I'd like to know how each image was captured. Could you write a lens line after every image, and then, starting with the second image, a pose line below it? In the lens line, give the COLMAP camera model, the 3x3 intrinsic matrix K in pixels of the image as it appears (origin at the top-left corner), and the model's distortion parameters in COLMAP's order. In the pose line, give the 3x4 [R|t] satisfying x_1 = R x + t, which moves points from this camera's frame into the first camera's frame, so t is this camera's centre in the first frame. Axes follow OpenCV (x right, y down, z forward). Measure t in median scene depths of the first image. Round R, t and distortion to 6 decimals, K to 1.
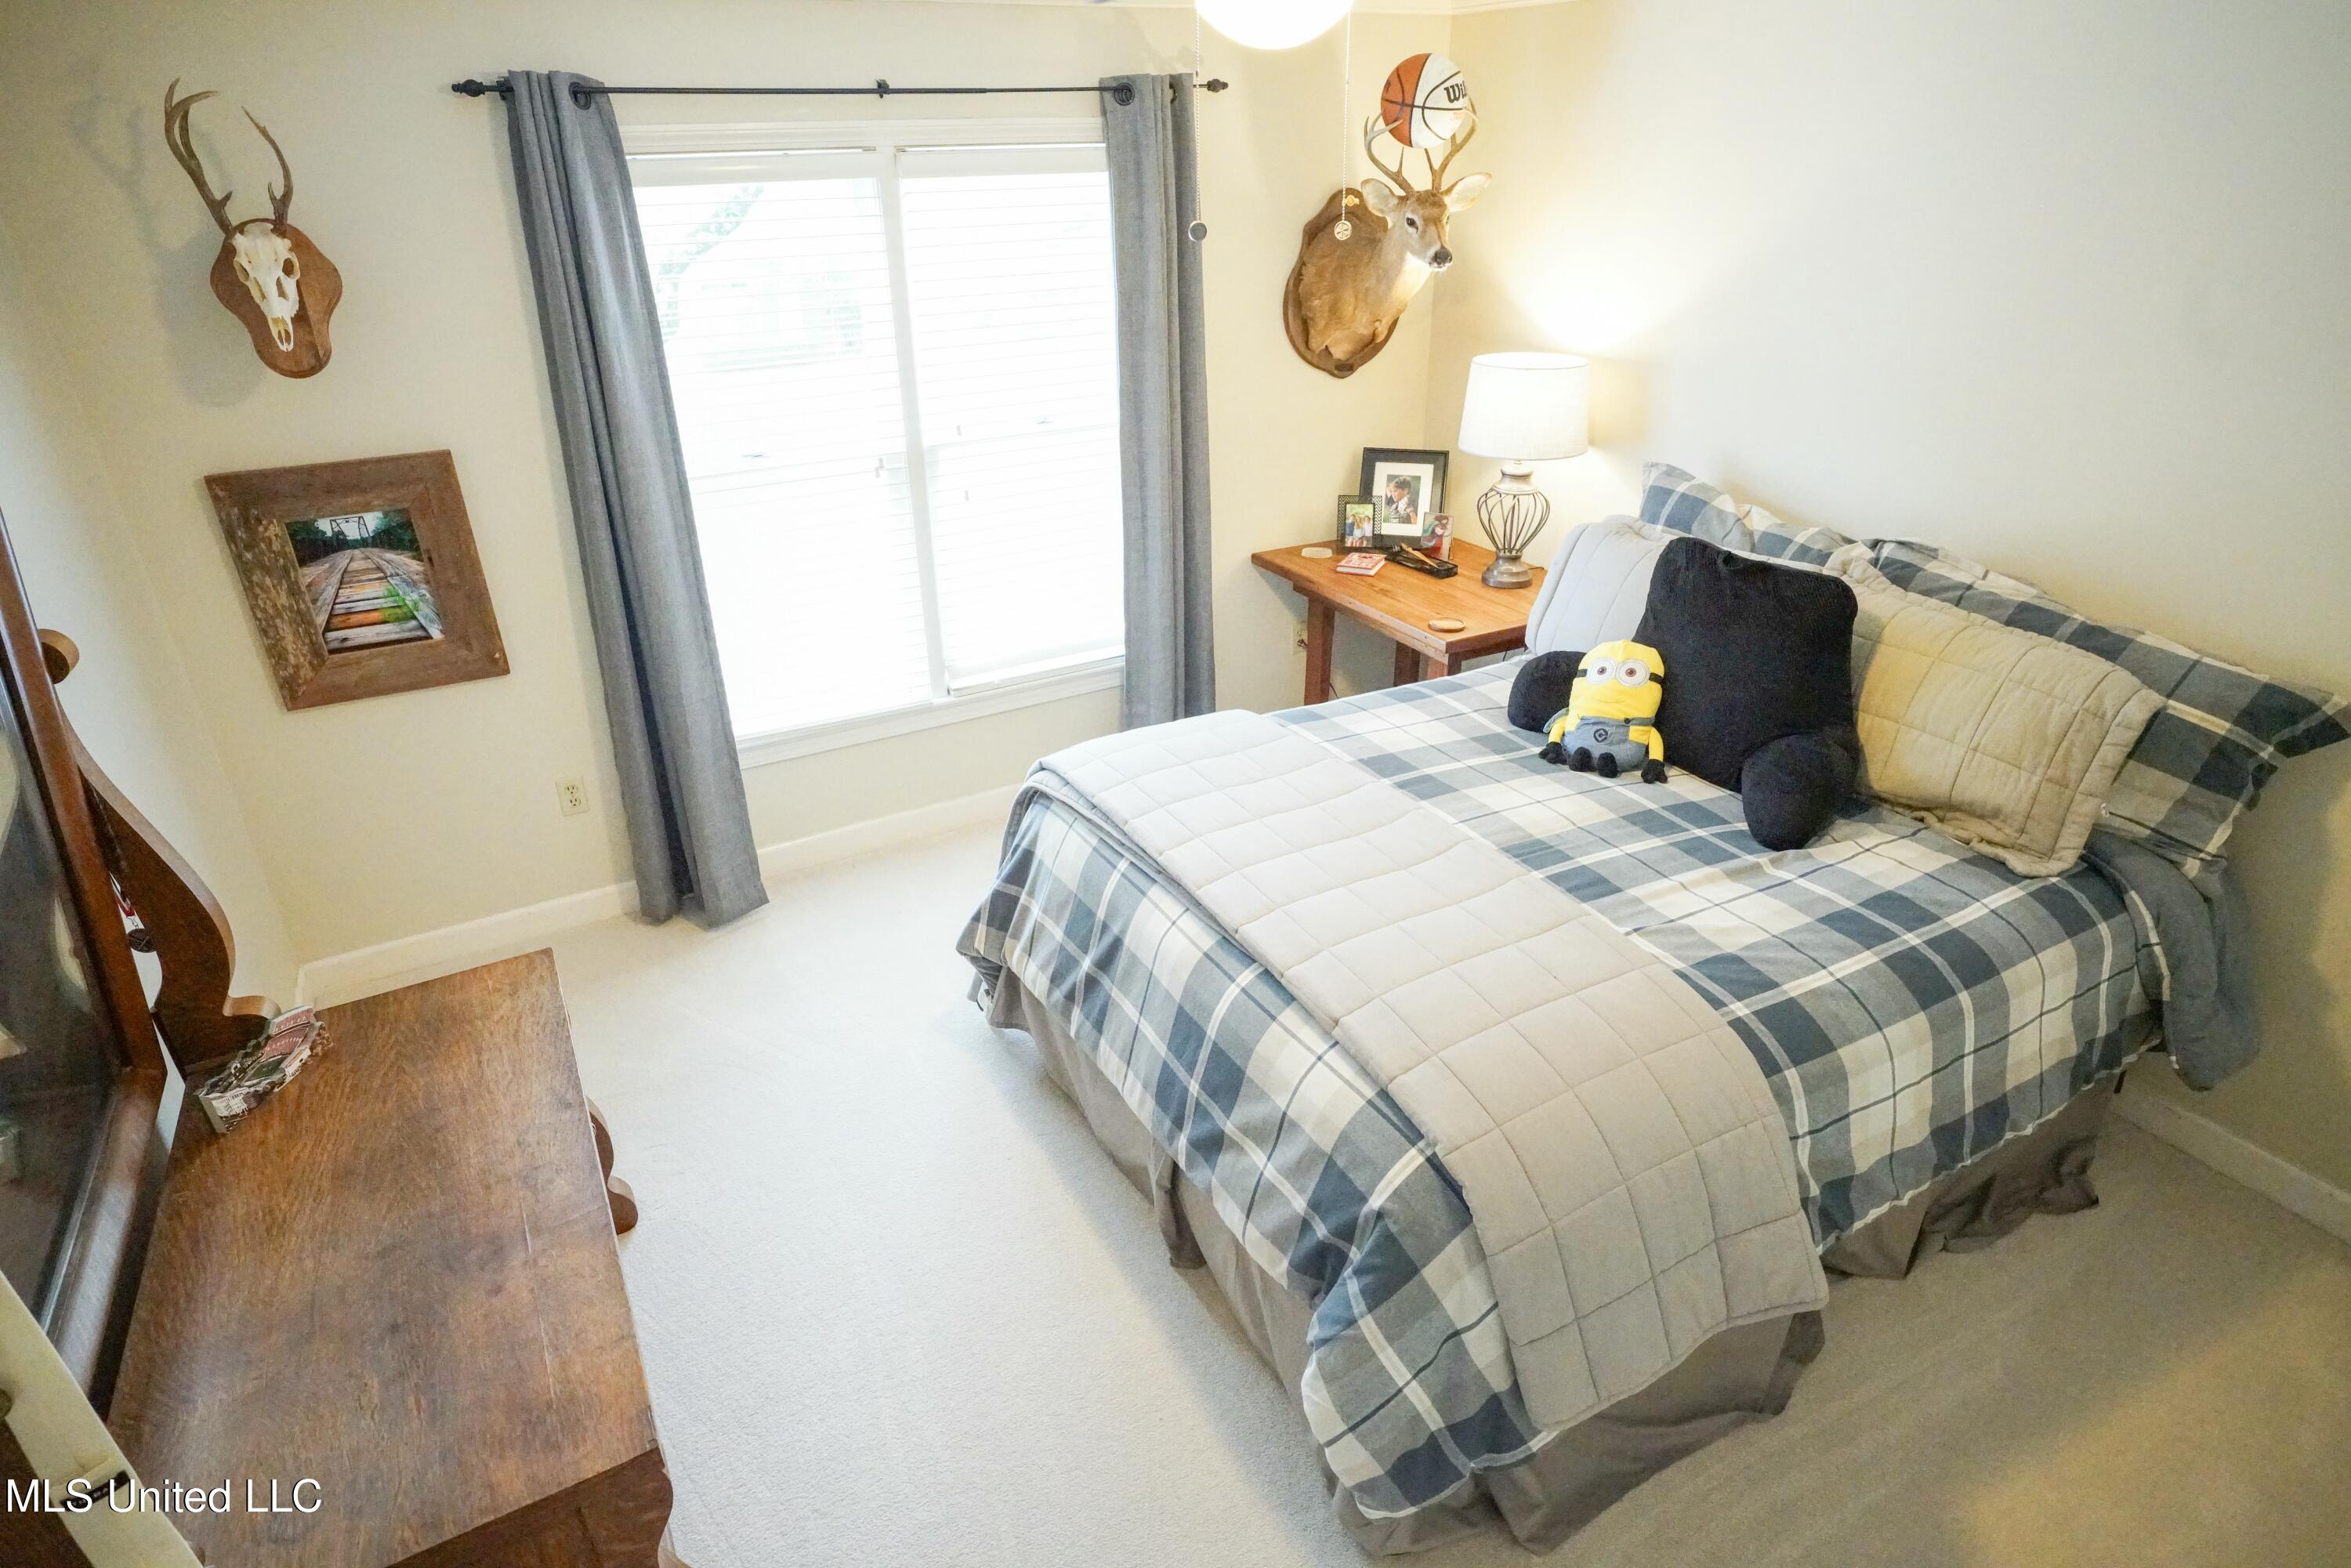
lens RADIAL K [[1289.7, 0, 1165.9], [0, 1289.7, 782.6], [0, 0, 1]] dist [-0.047002, 0.037595]
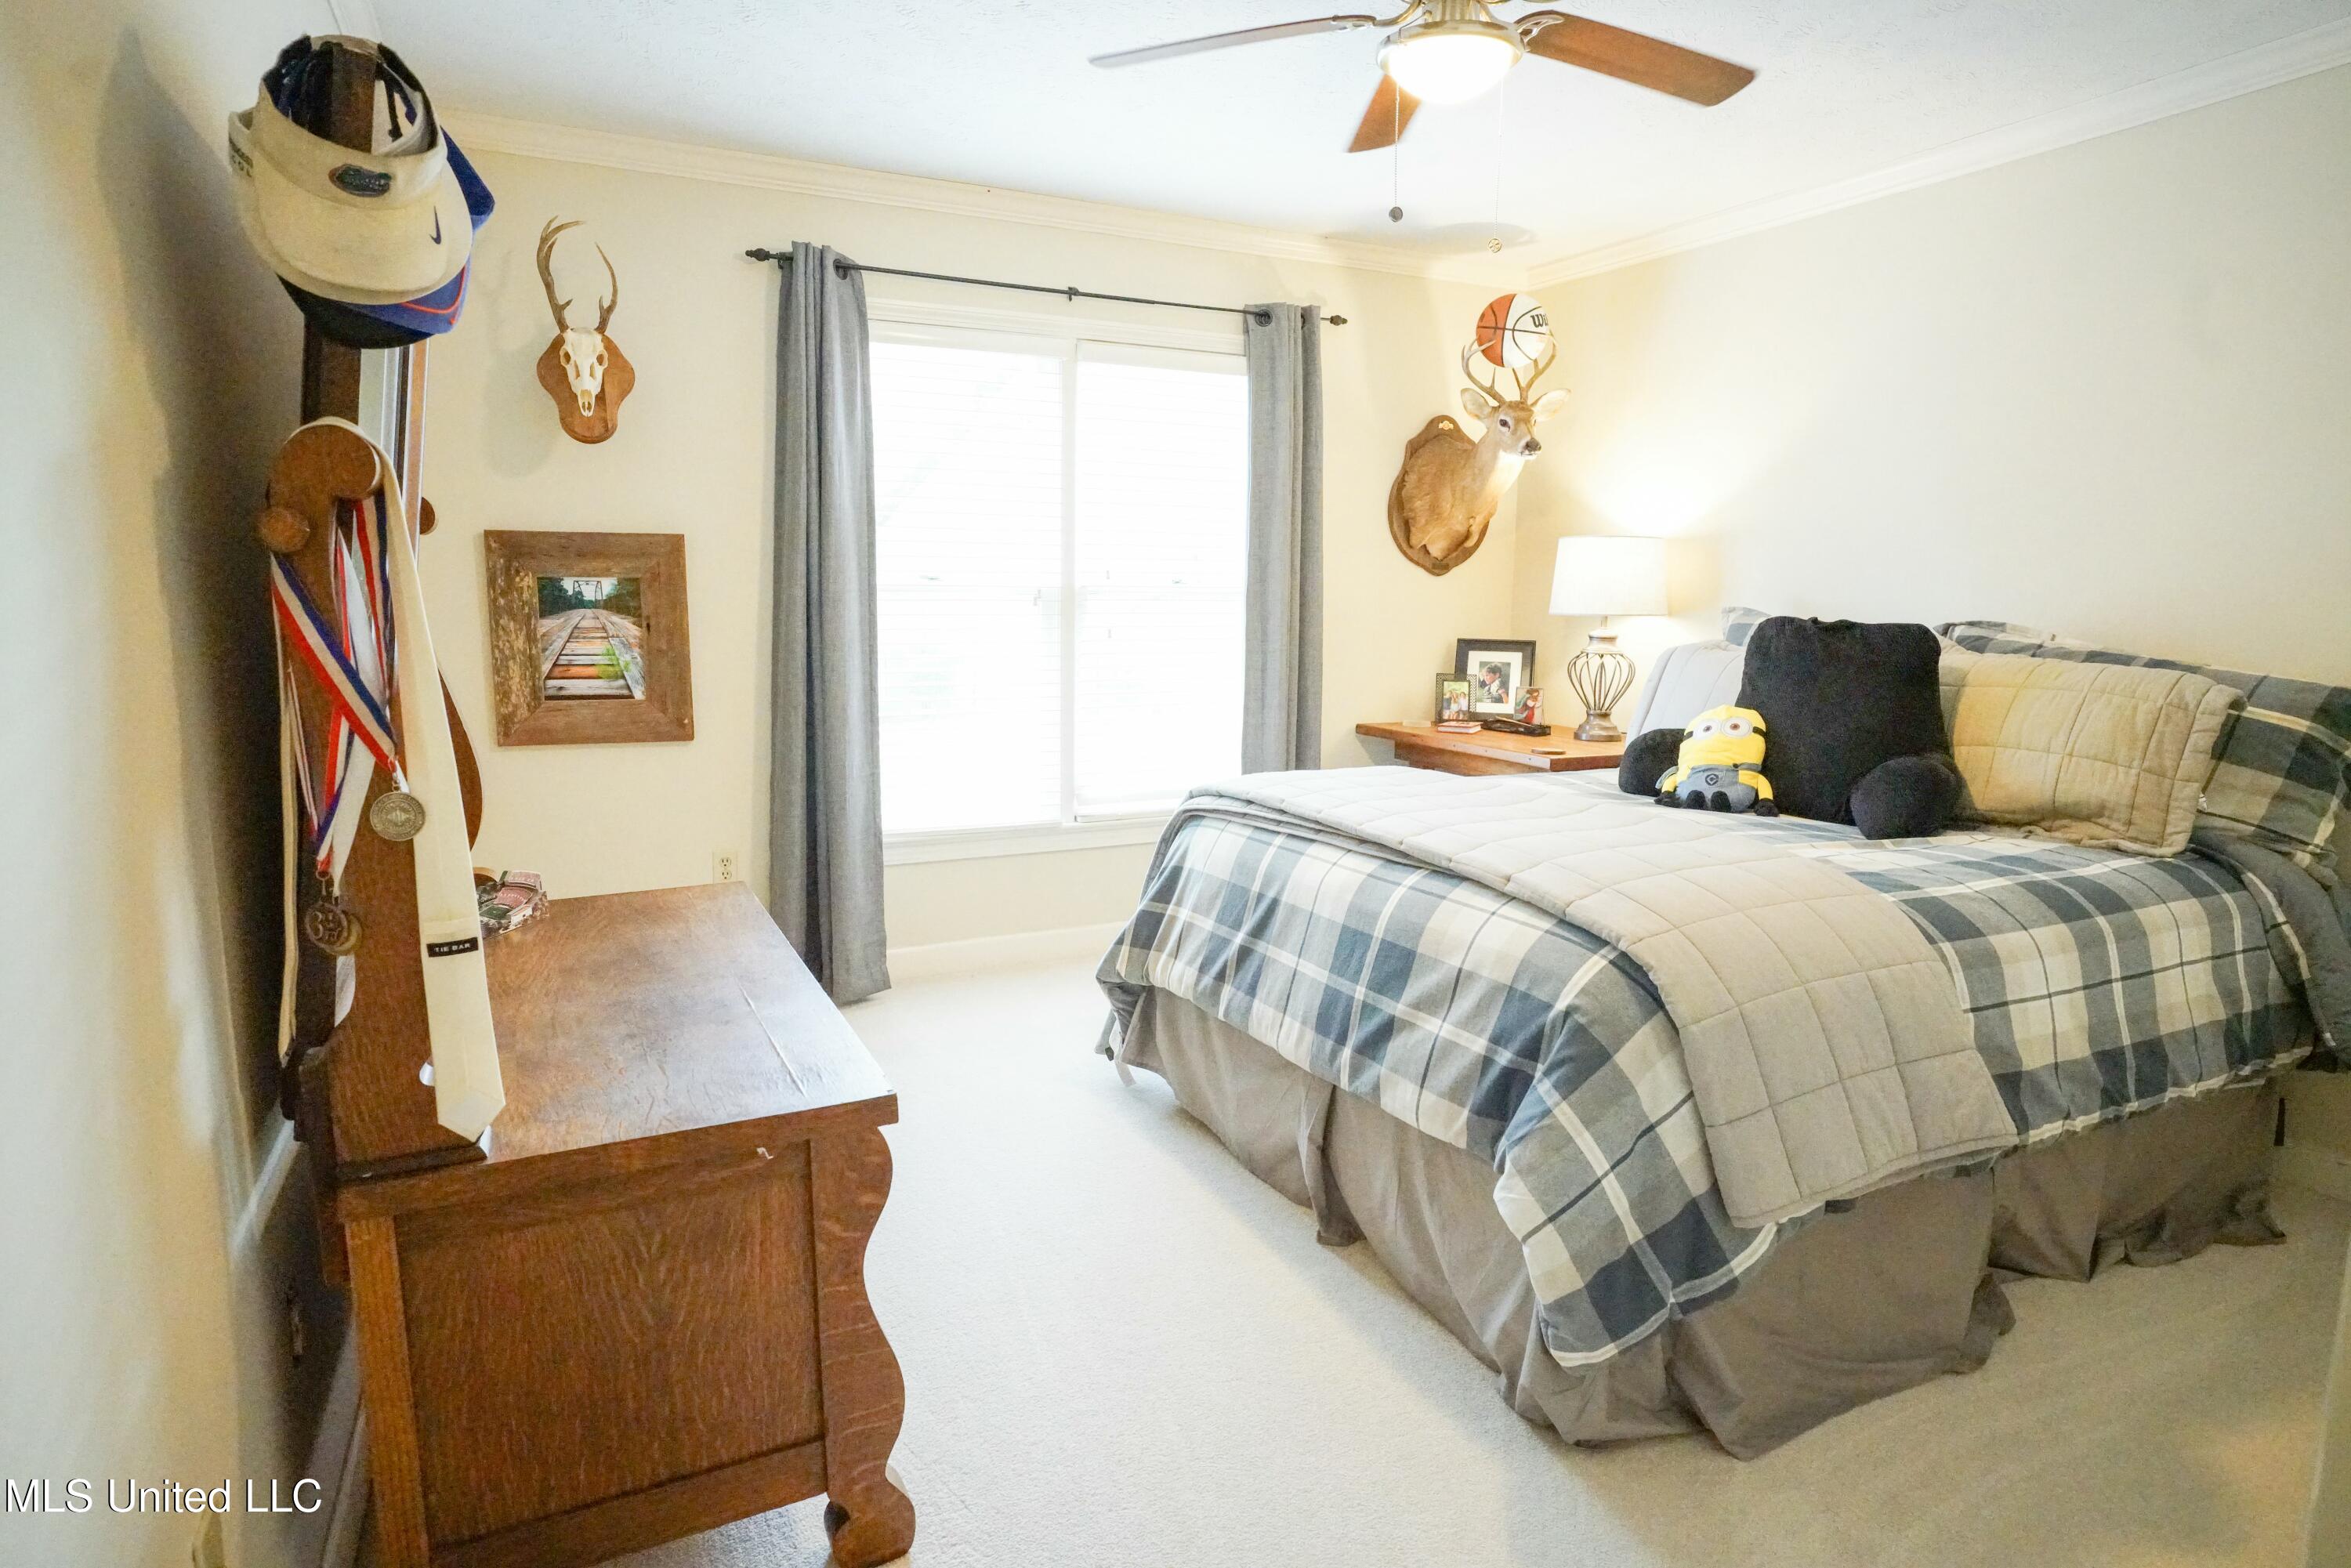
lens RADIAL K [[1289.7, 0, 1165.9], [0, 1289.7, 782.6], [0, 0, 1]] dist [-0.047002, 0.037595]
pose [[0.998708, 0.037796, -0.033976, -0.083429], [-0.046350, 0.951597, -0.303835, 0.314979], [0.020848, 0.305017, 0.952119, -0.034014]]
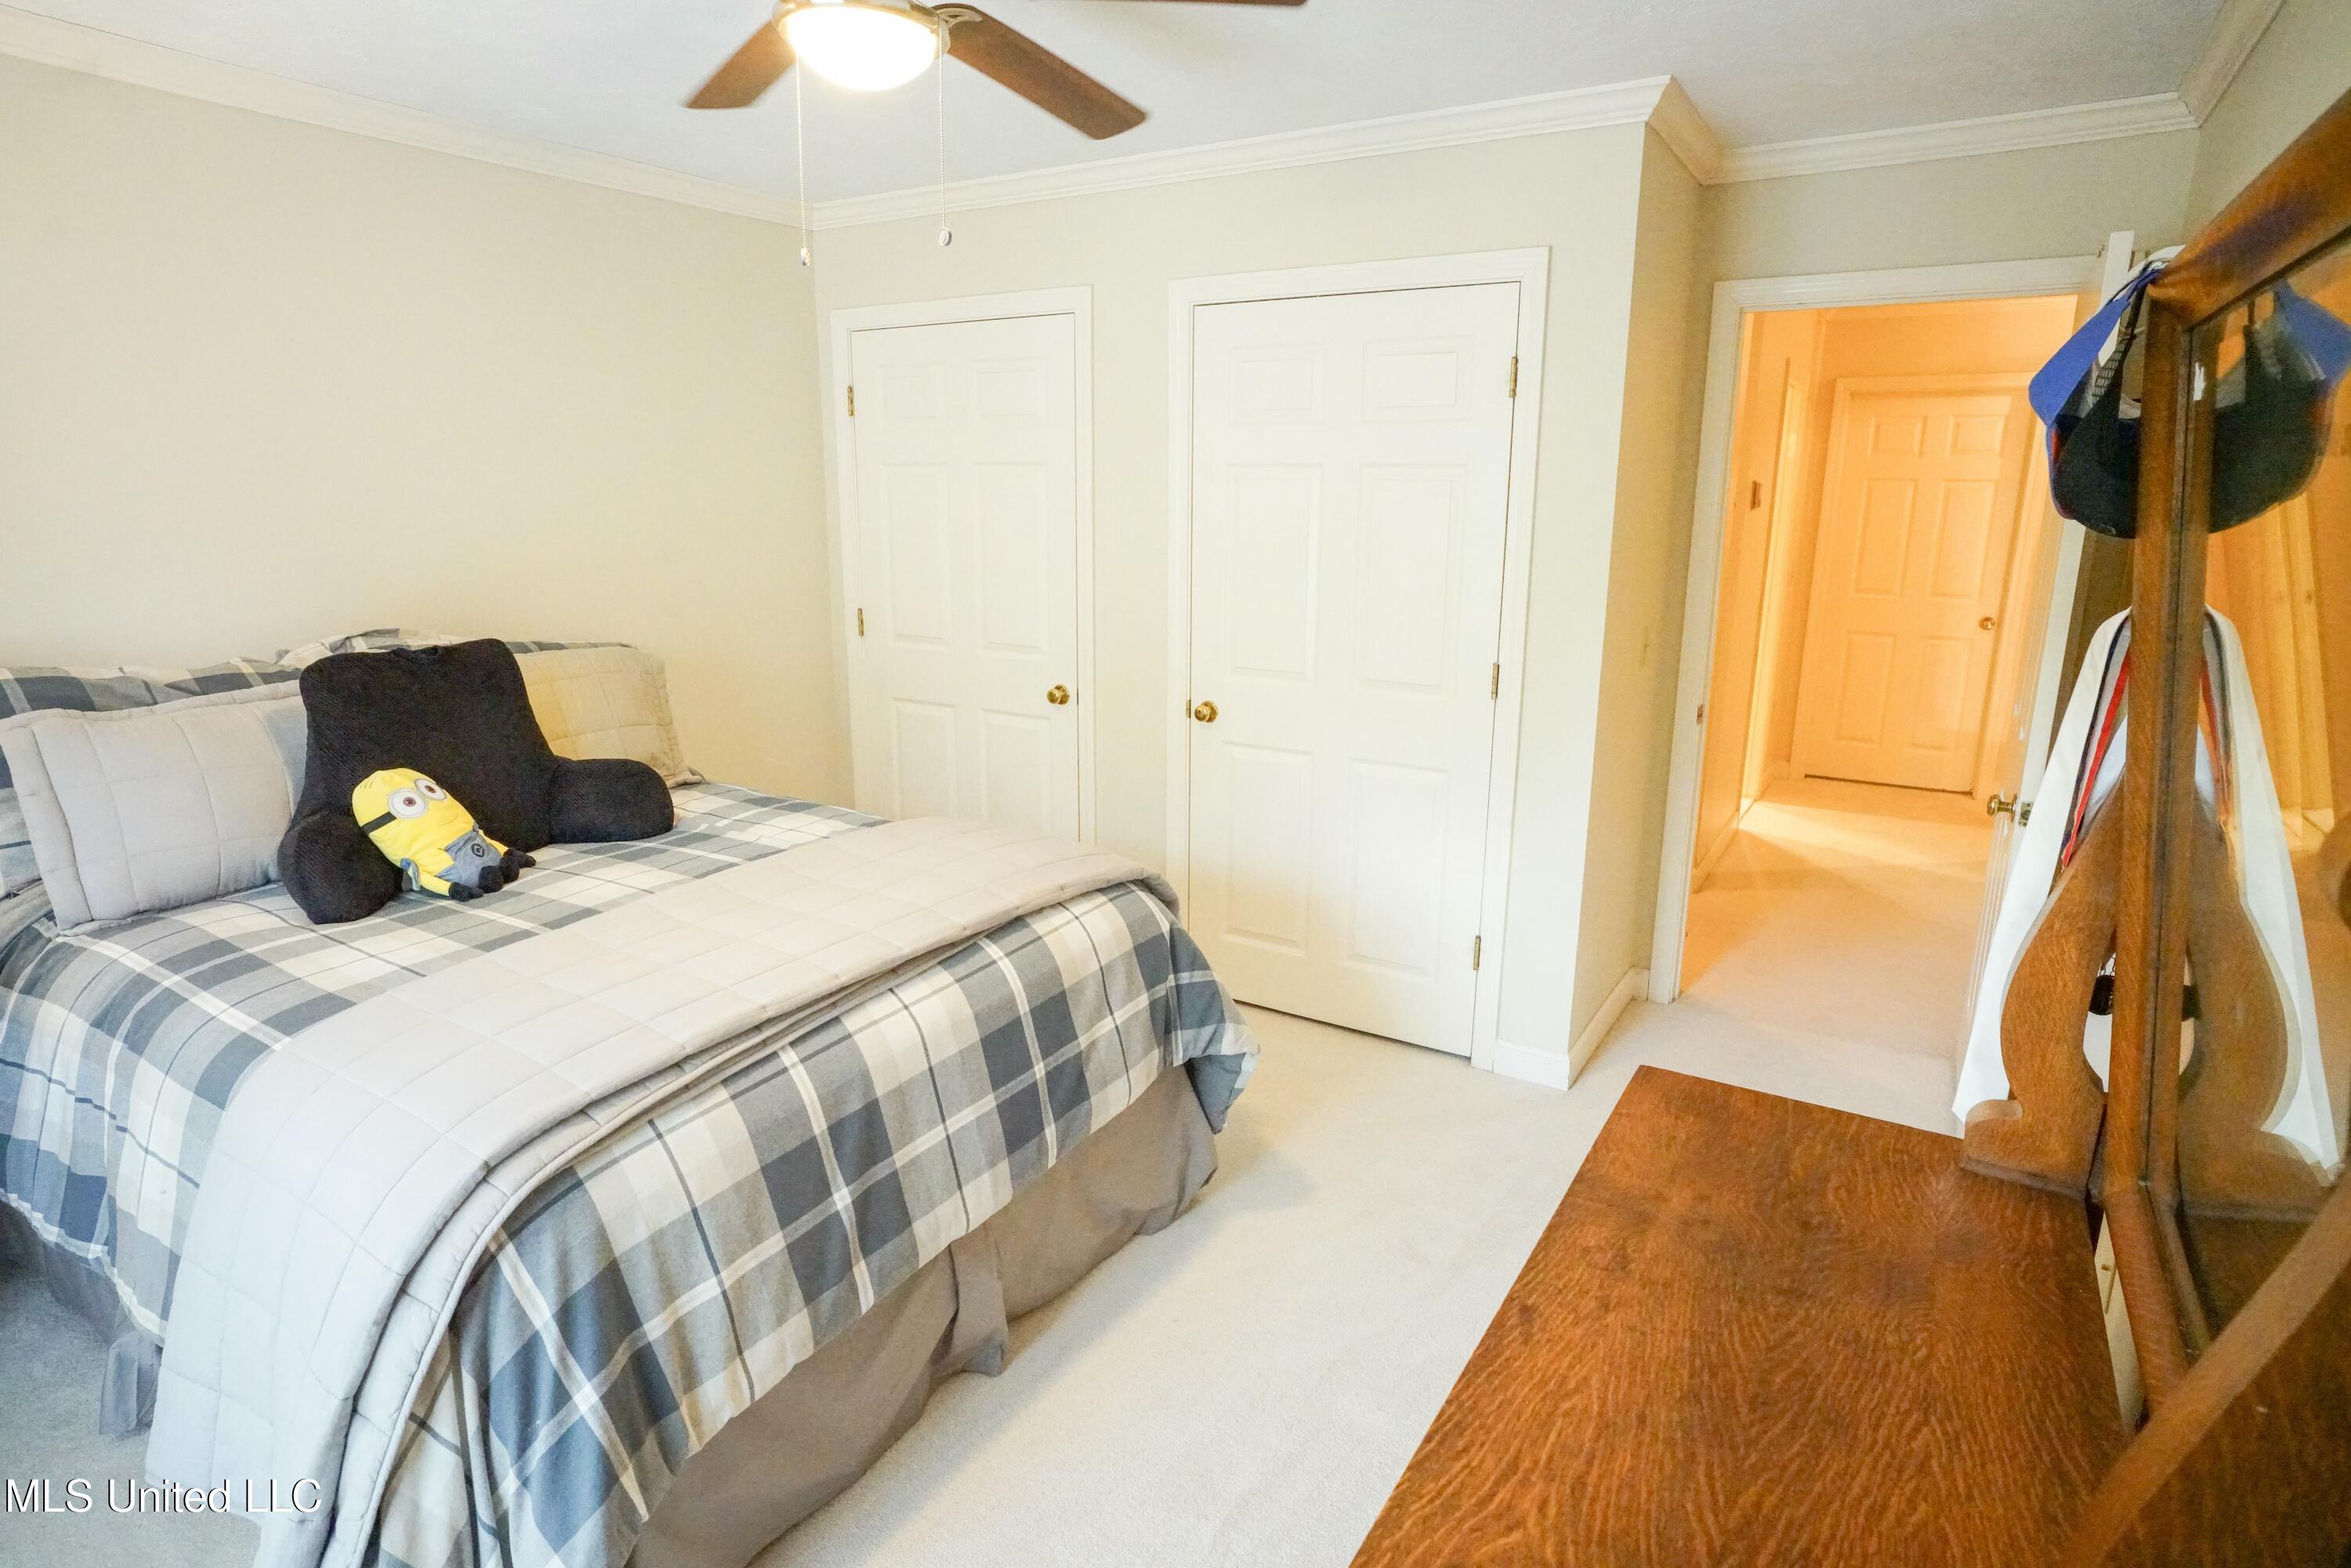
lens RADIAL K [[1289.7, 0, 1165.9], [0, 1289.7, 782.6], [0, 0, 1]] dist [-0.047002, 0.037595]
pose [[-0.476476, -0.196371, 0.856977, -0.666279], [0.402243, 0.818047, 0.411096, -0.254174], [-0.781774, 0.540590, -0.310791, 0.878522]]
